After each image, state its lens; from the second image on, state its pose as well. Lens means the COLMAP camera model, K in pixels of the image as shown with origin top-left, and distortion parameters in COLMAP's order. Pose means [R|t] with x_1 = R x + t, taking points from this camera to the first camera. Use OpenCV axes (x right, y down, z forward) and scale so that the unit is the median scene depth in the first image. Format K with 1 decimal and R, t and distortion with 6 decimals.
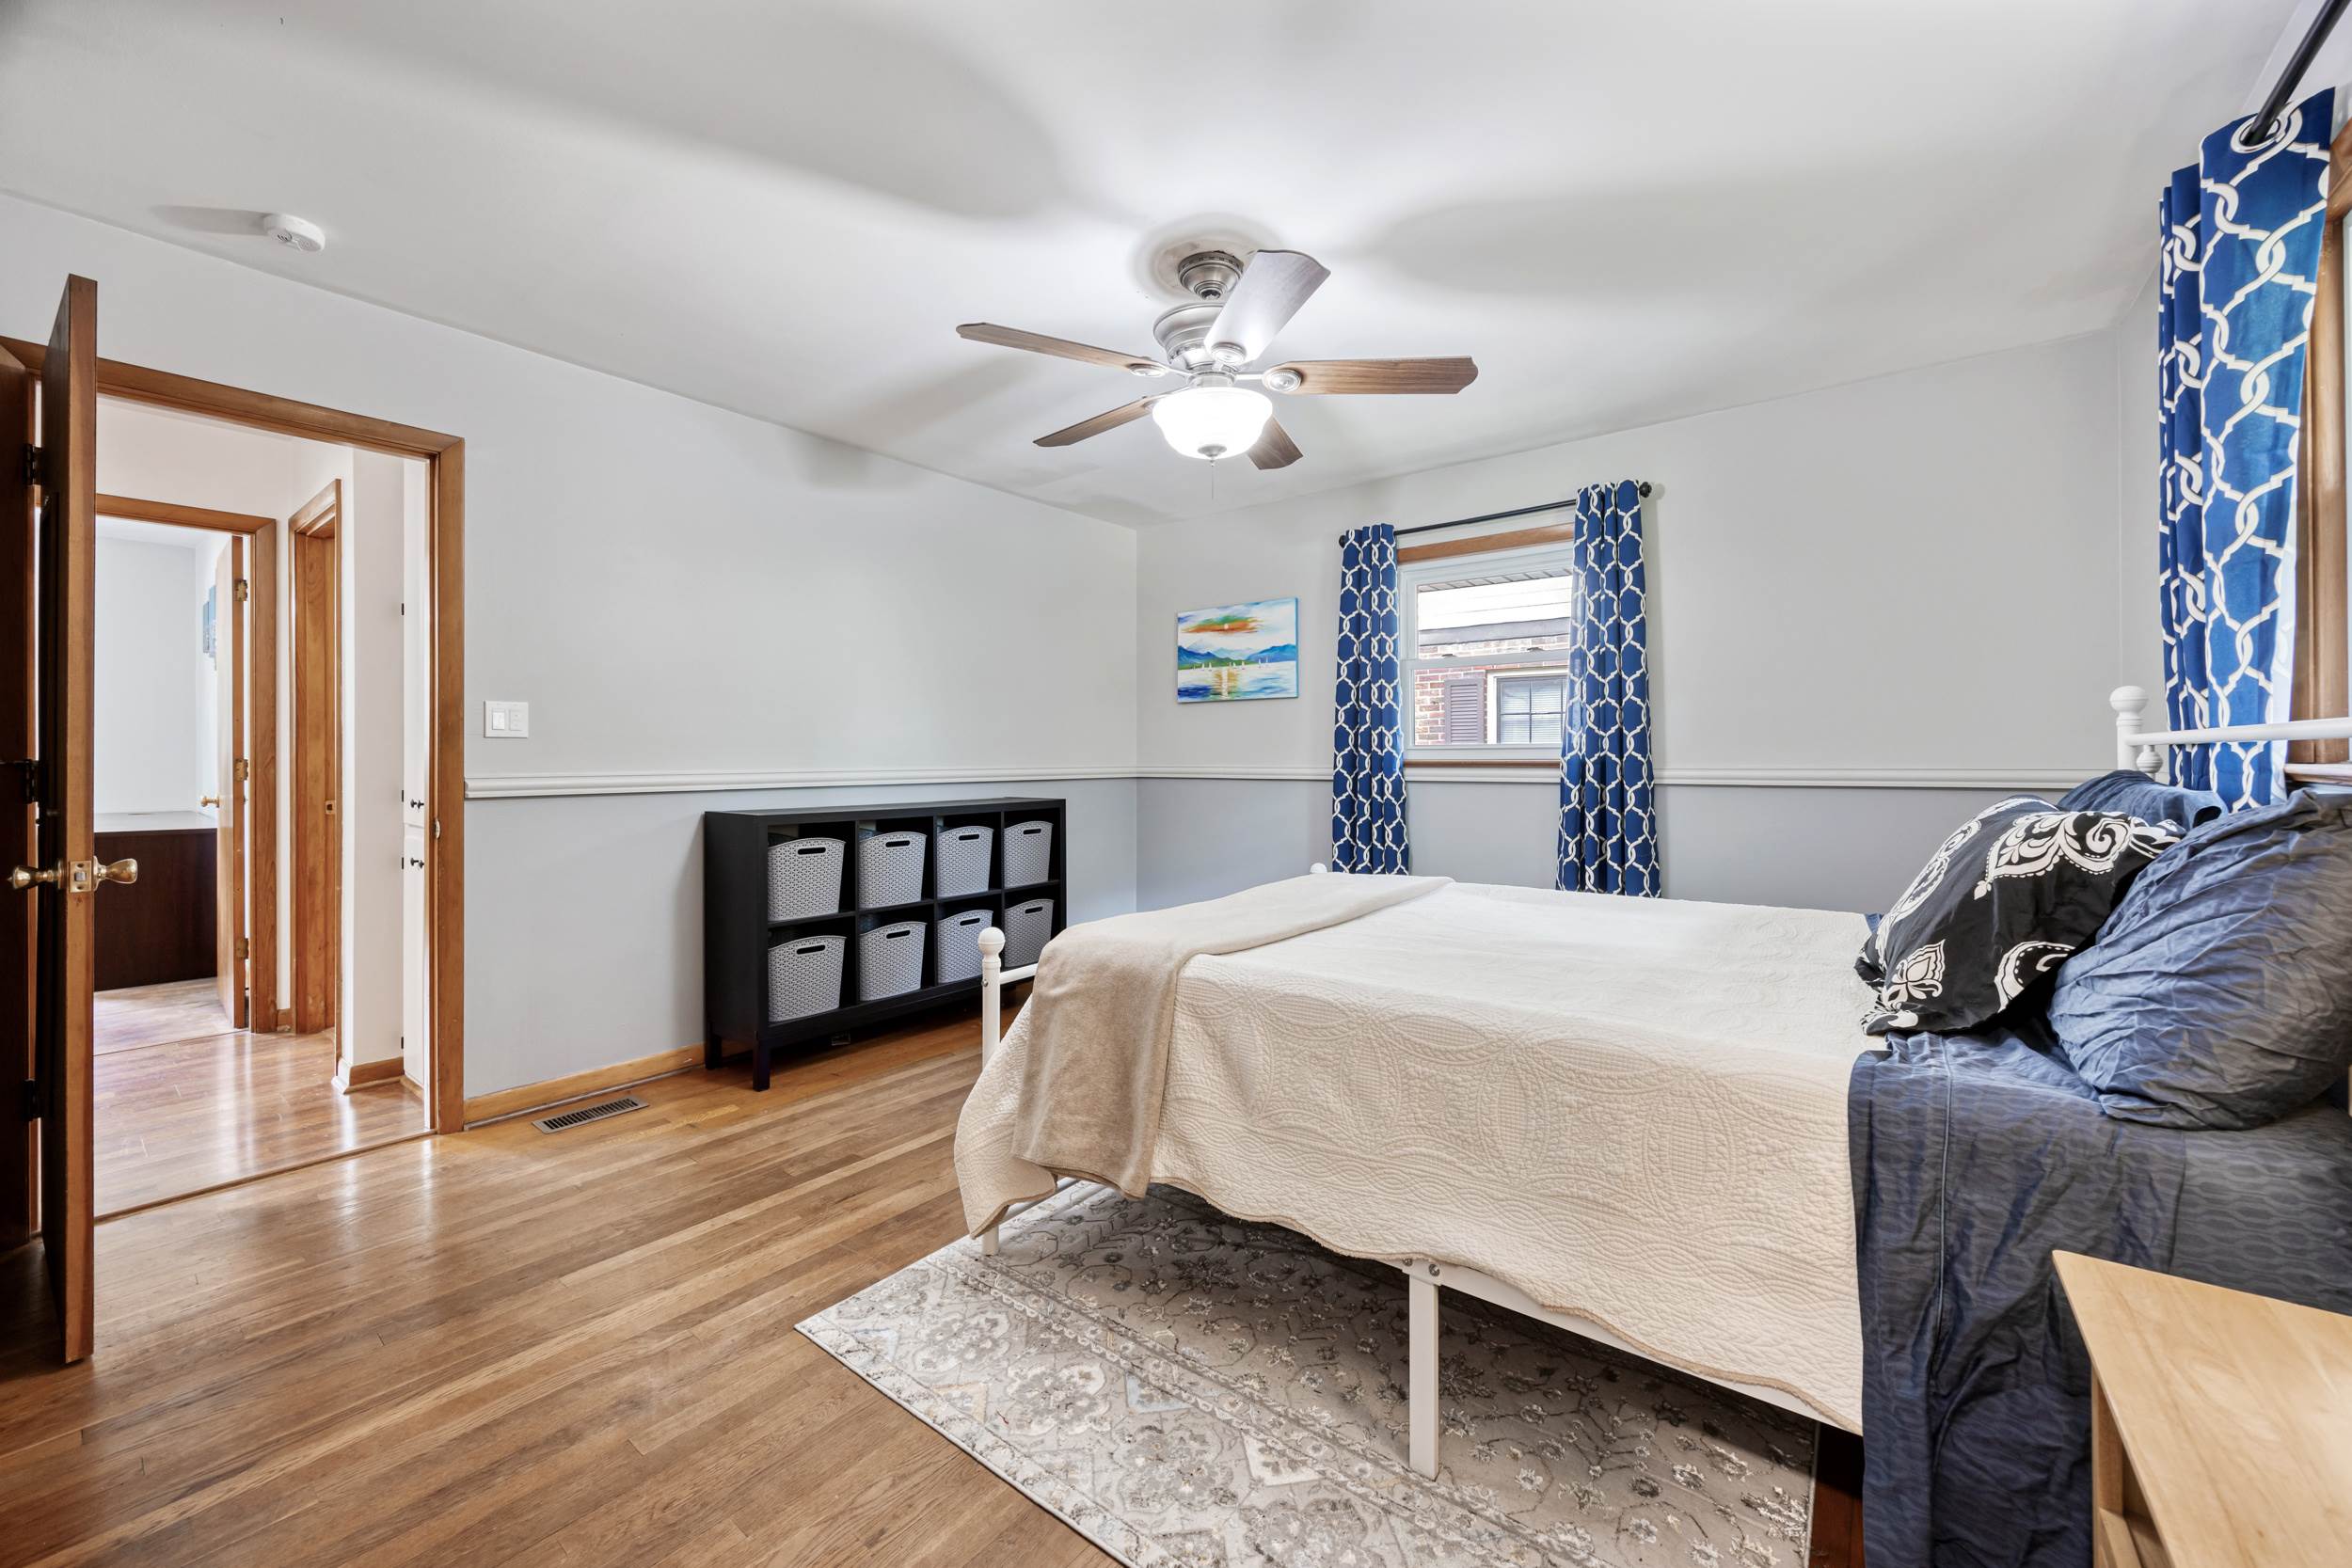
lens RADIAL K [[905.6, 0, 1165.4], [0, 905.6, 773.5], [0, 0, 1]] dist [0.002103, 0.000191]
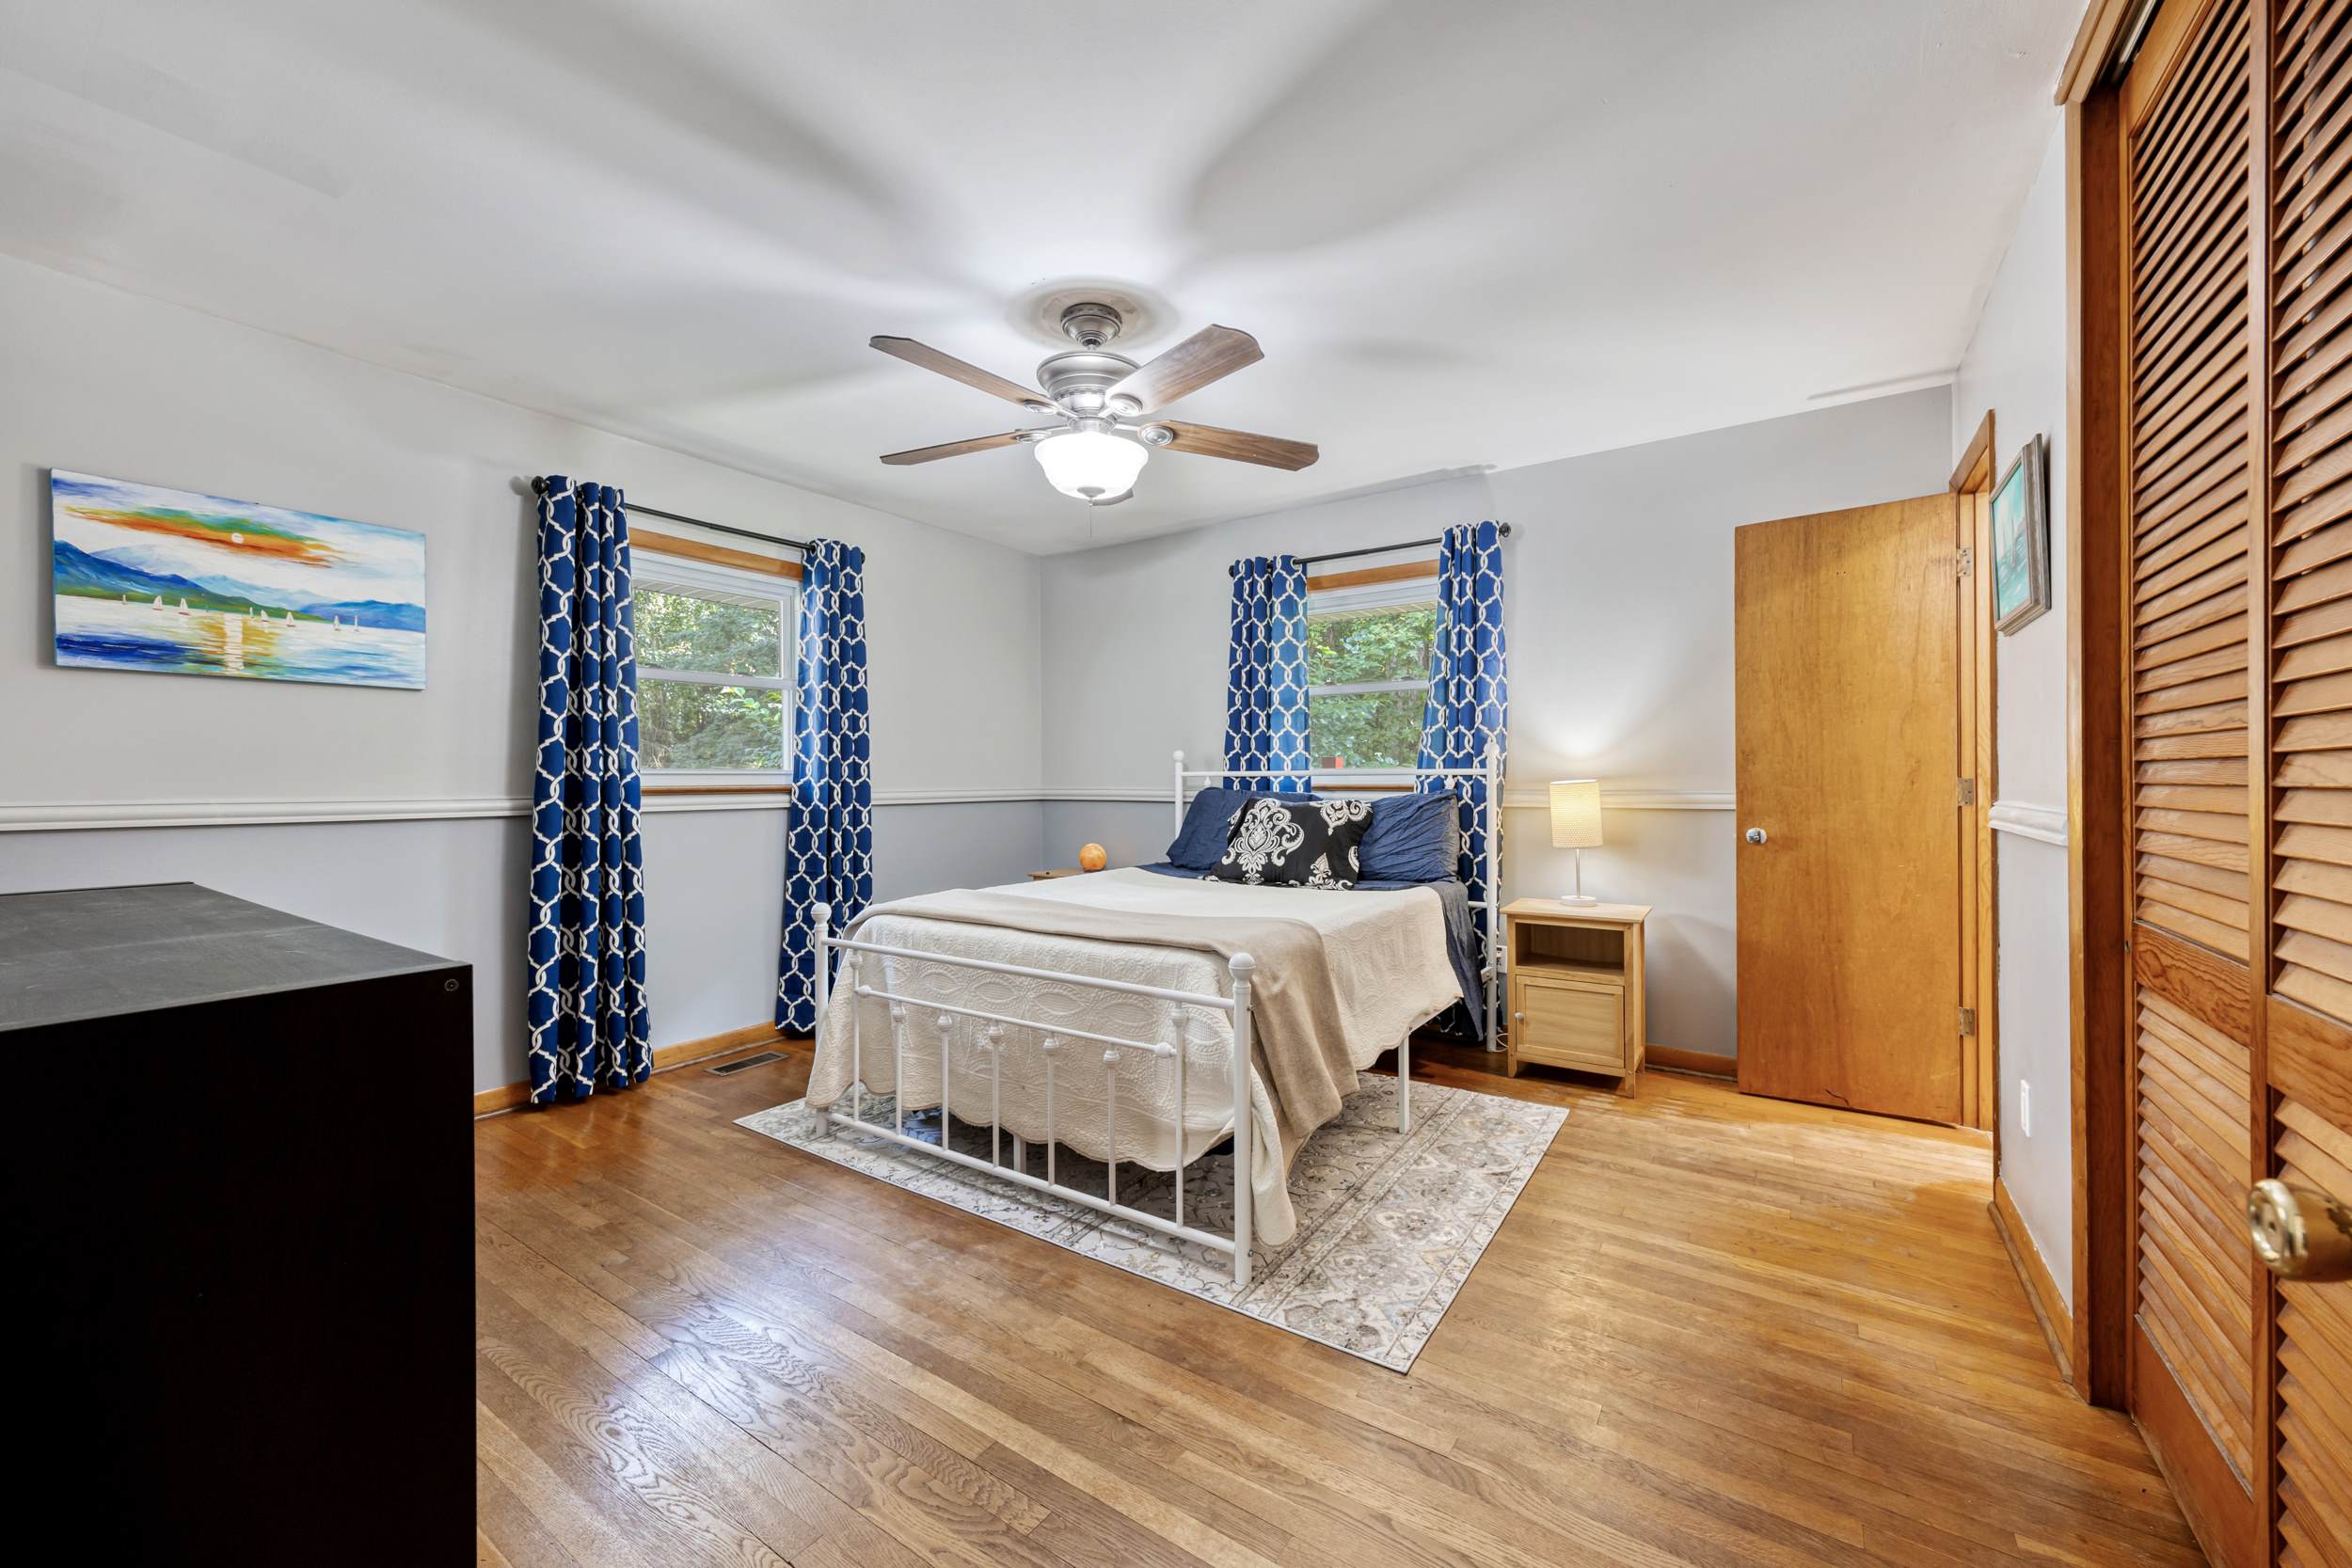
lens RADIAL K [[909.5, 0, 1178.9], [0, 909.5, 790.1], [0, 0, 1]] dist [0.001376, 0.000110]
pose [[-0.077405, -0.008329, 0.996965, -0.649702], [0.021486, 0.999719, 0.010021, -0.010337], [-0.996768, 0.022196, -0.077204, 0.627971]]
